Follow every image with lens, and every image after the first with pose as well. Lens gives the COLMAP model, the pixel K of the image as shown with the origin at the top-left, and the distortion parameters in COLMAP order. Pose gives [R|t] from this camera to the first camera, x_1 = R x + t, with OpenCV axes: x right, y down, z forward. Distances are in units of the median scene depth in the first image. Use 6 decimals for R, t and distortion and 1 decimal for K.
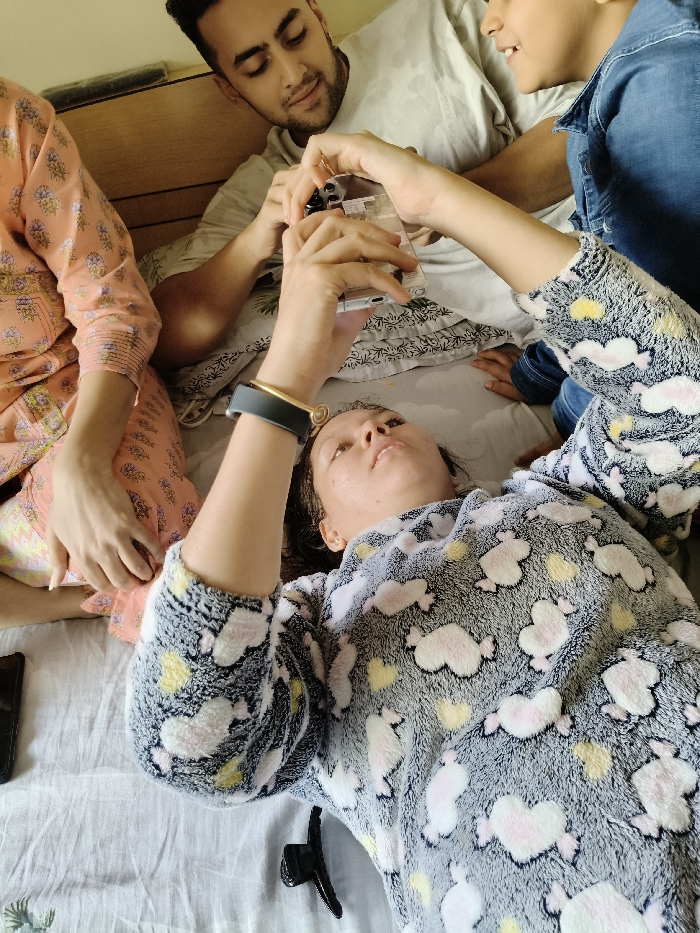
lens RADIAL K [[756.0, 0, 350.0], [0, 756.0, 466.5], [0, 0, 1]] dist [0.071485, -0.224512]
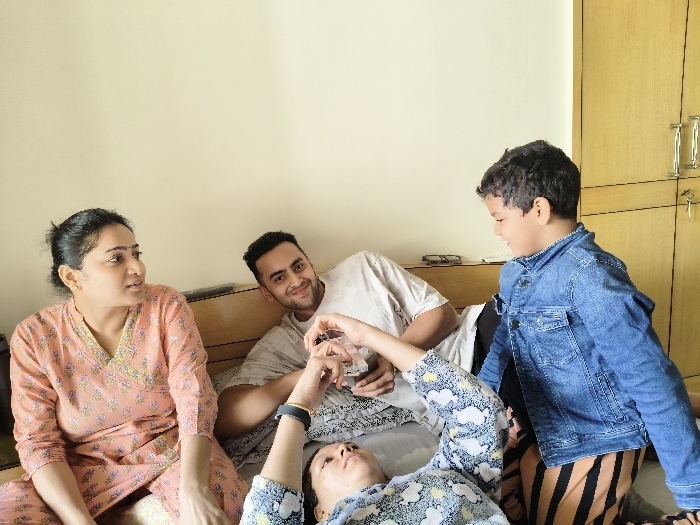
lens RADIAL K [[567.2, 0, 350.0], [0, 567.2, 262.5], [0, 0, 1]] dist [0.071485, -0.224512]
pose [[0.996460, 0.018095, 0.082092, -0.080632], [0.026113, 0.861621, -0.506880, 0.269829], [-0.079904, 0.507230, 0.858099, -0.493008]]
